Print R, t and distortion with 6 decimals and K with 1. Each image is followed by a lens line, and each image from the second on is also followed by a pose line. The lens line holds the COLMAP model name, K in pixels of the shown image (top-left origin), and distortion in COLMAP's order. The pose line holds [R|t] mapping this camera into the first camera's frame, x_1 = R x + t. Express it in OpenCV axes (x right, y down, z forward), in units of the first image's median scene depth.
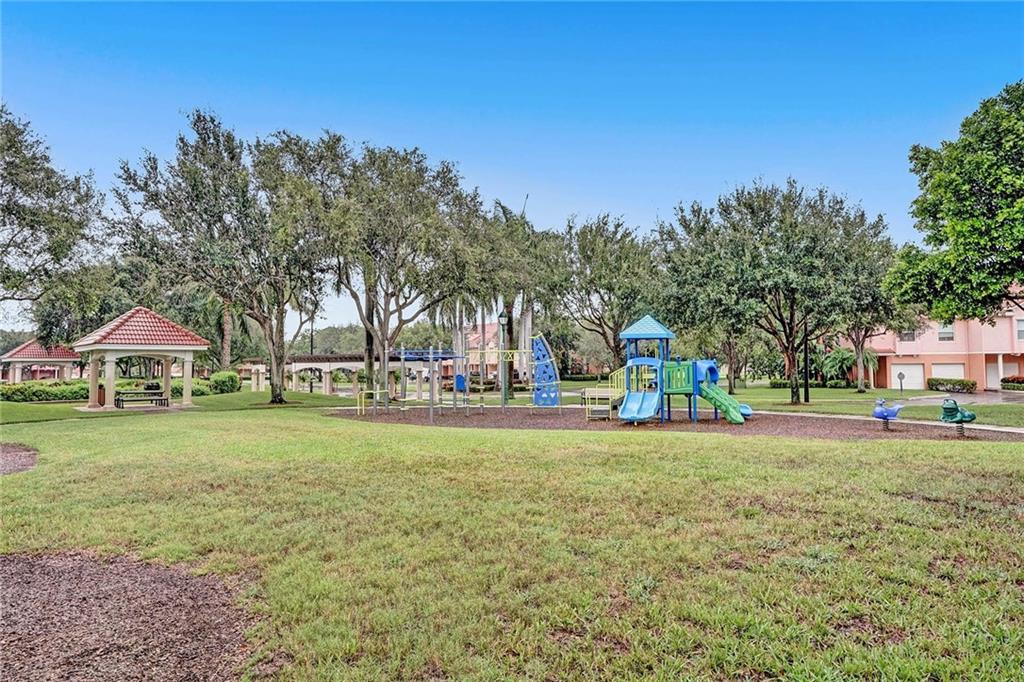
lens RADIAL K [[638.4, 0, 512.0], [0, 638.4, 341.0], [0, 0, 1]] dist [0.001062, -0.000218]
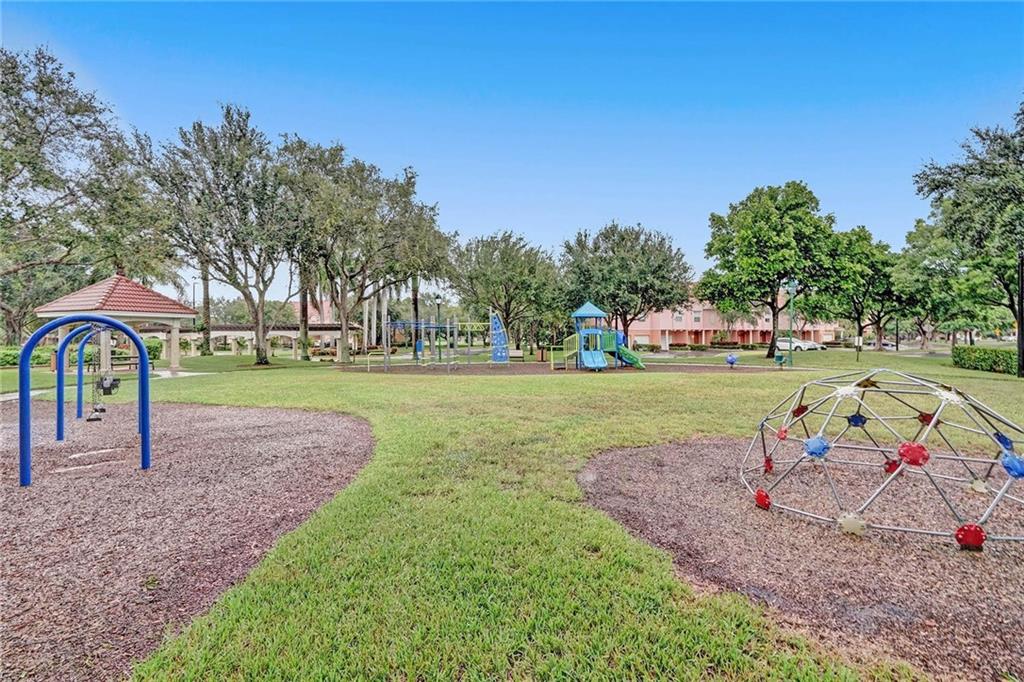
lens RADIAL K [[460.9, 0, 512.0], [0, 460.9, 341.0], [0, 0, 1]] dist [0.000973, 0.000045]
pose [[0.902590, 0.000036, 0.430502, -0.319465], [-0.020694, 0.998848, 0.043304, 0.007426], [-0.430005, -0.047994, 0.901550, 0.038843]]
